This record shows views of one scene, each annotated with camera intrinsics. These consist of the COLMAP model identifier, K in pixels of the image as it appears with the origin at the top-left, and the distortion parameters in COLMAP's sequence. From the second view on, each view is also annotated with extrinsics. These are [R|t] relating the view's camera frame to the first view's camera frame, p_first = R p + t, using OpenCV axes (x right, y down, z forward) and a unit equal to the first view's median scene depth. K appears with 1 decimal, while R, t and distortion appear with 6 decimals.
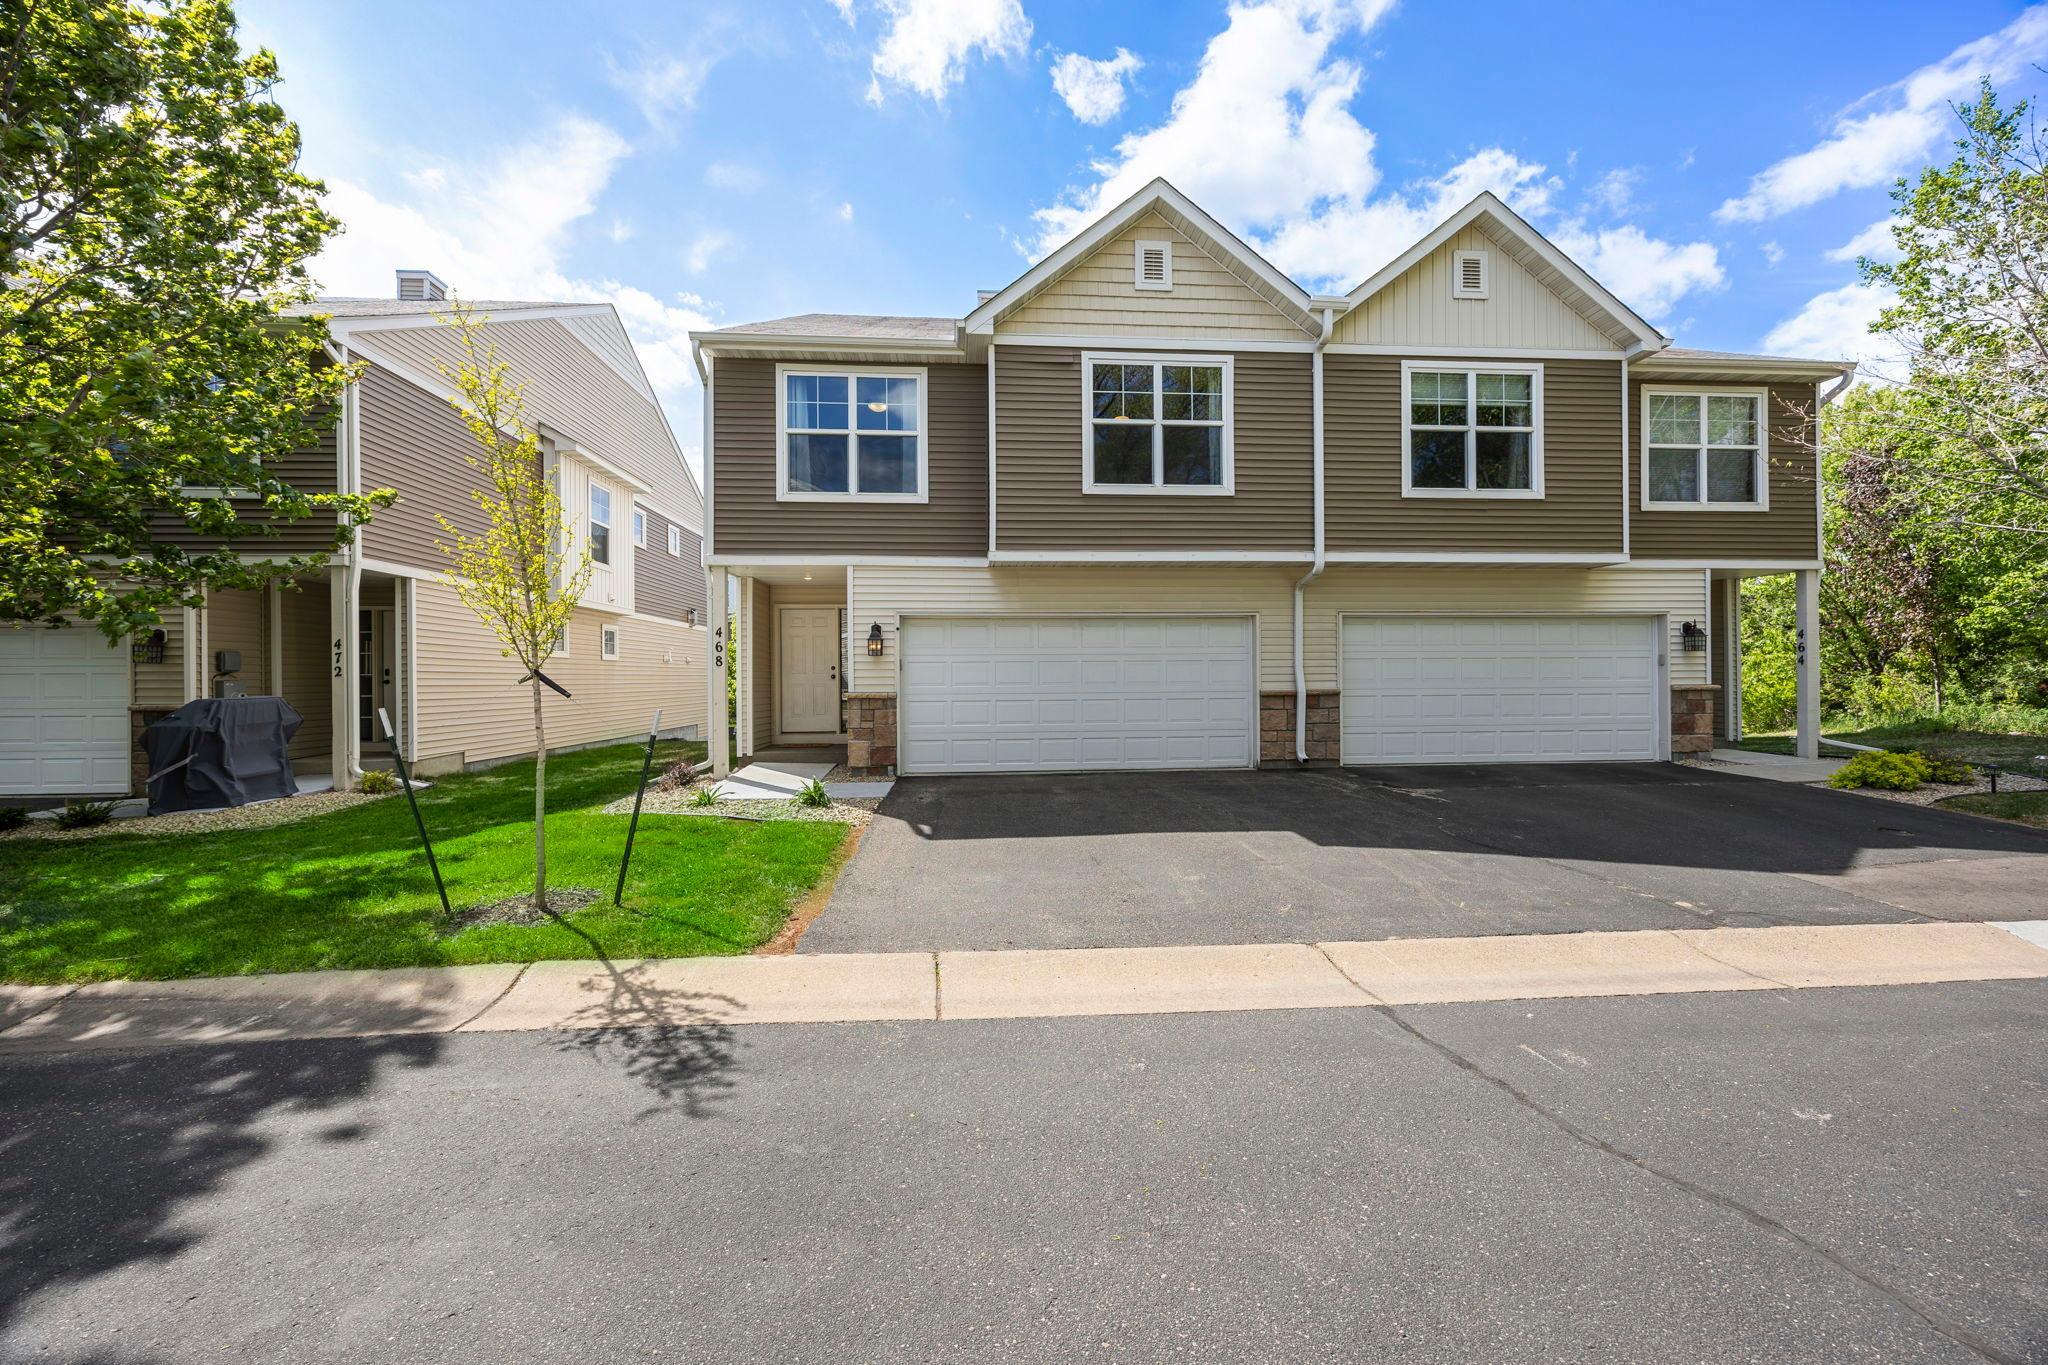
lens RADIAL K [[783.1, 0, 1025.9], [0, 783.1, 689.0], [0, 0, 1]] dist [-0.002128, 0.000039]
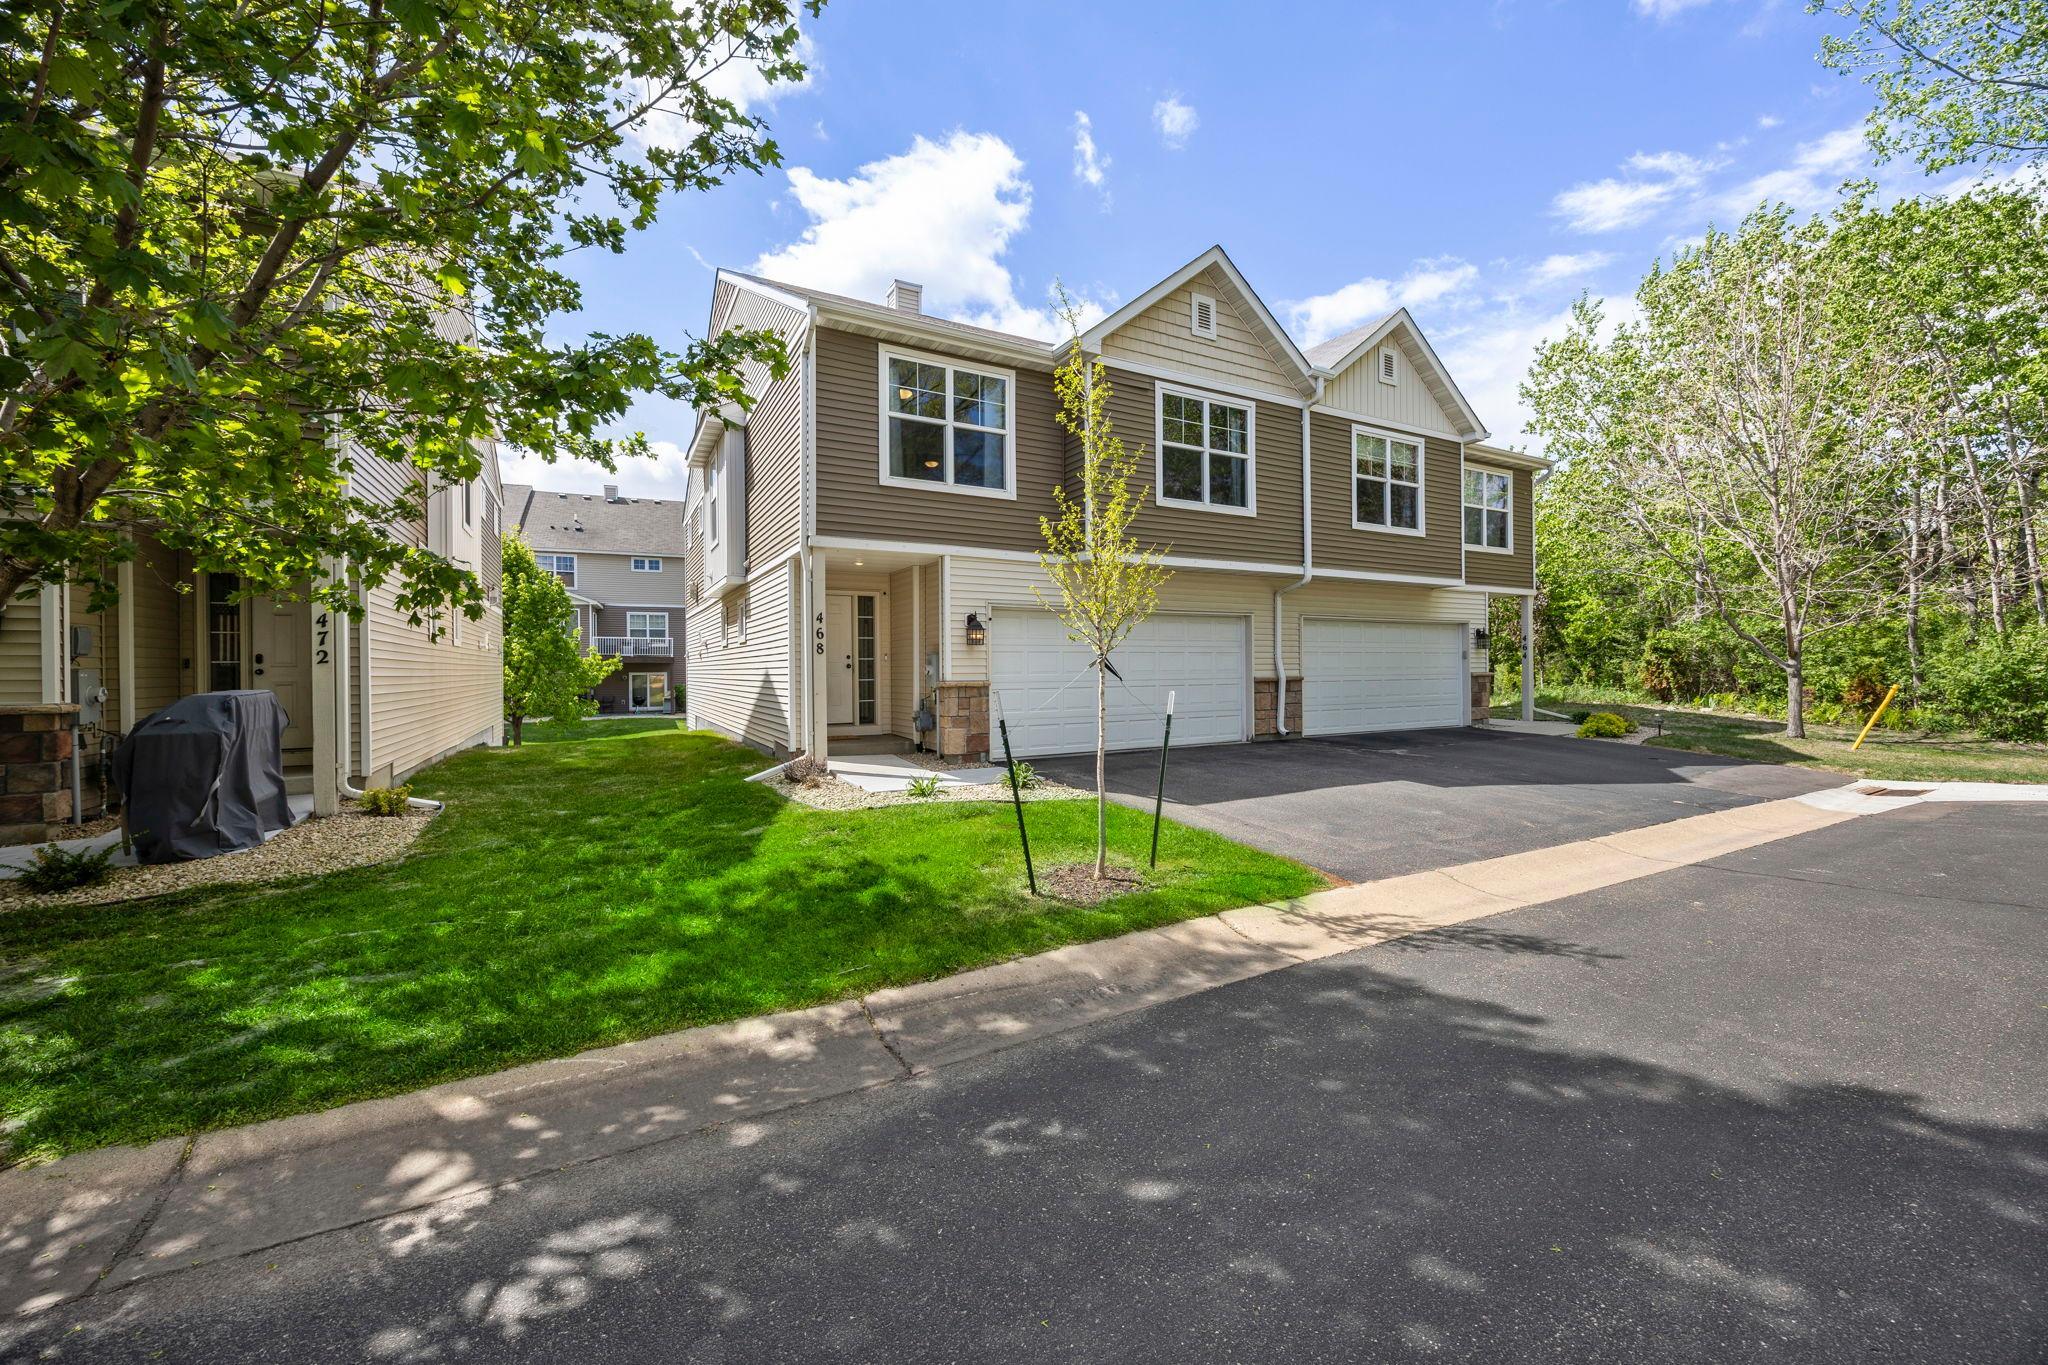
lens RADIAL K [[804.1, 0, 1024.0], [0, 804.1, 682.5], [0, 0, 1]] dist [-0.004149, -0.000097]
pose [[0.905562, -0.007310, 0.424151, -0.580275], [0.007050, 0.999973, 0.002183, 0.004954], [-0.424155, 0.001013, 0.905589, 0.019676]]
